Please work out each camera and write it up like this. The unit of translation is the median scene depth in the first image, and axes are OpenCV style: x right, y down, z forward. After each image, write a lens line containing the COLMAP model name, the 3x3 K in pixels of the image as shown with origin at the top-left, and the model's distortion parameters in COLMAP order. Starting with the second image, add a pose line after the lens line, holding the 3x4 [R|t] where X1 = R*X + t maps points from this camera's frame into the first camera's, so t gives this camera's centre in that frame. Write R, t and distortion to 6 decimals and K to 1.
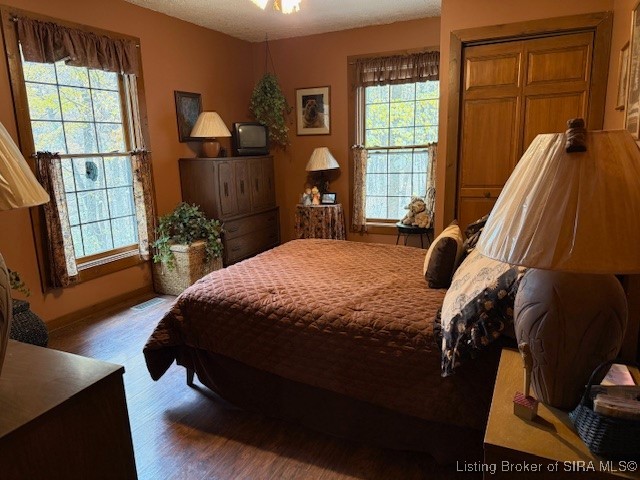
lens RADIAL K [[461.2, 0, 317.3], [0, 461.2, 244.0], [0, 0, 1]] dist [0.076180, -0.069616]
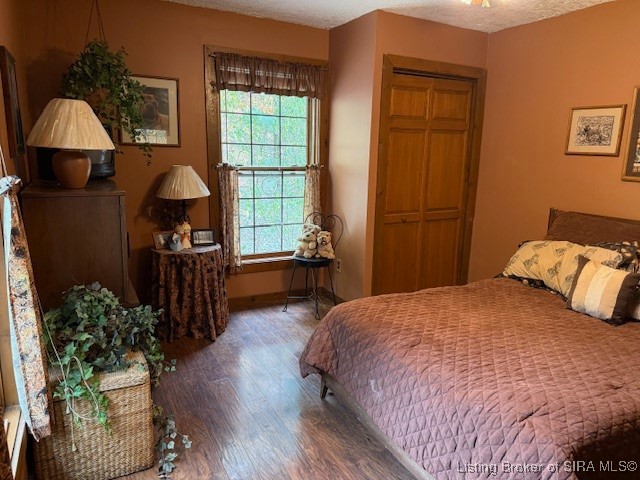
lens RADIAL K [[444.6, 0, 320.0], [0, 444.6, 240.0], [0, 0, 1]] dist [0.233908, -0.466019]
pose [[0.588410, -0.118603, 0.799817, -0.468029], [0.125658, 0.990578, 0.054447, -0.118653], [-0.798739, 0.068467, 0.597770, 0.467786]]
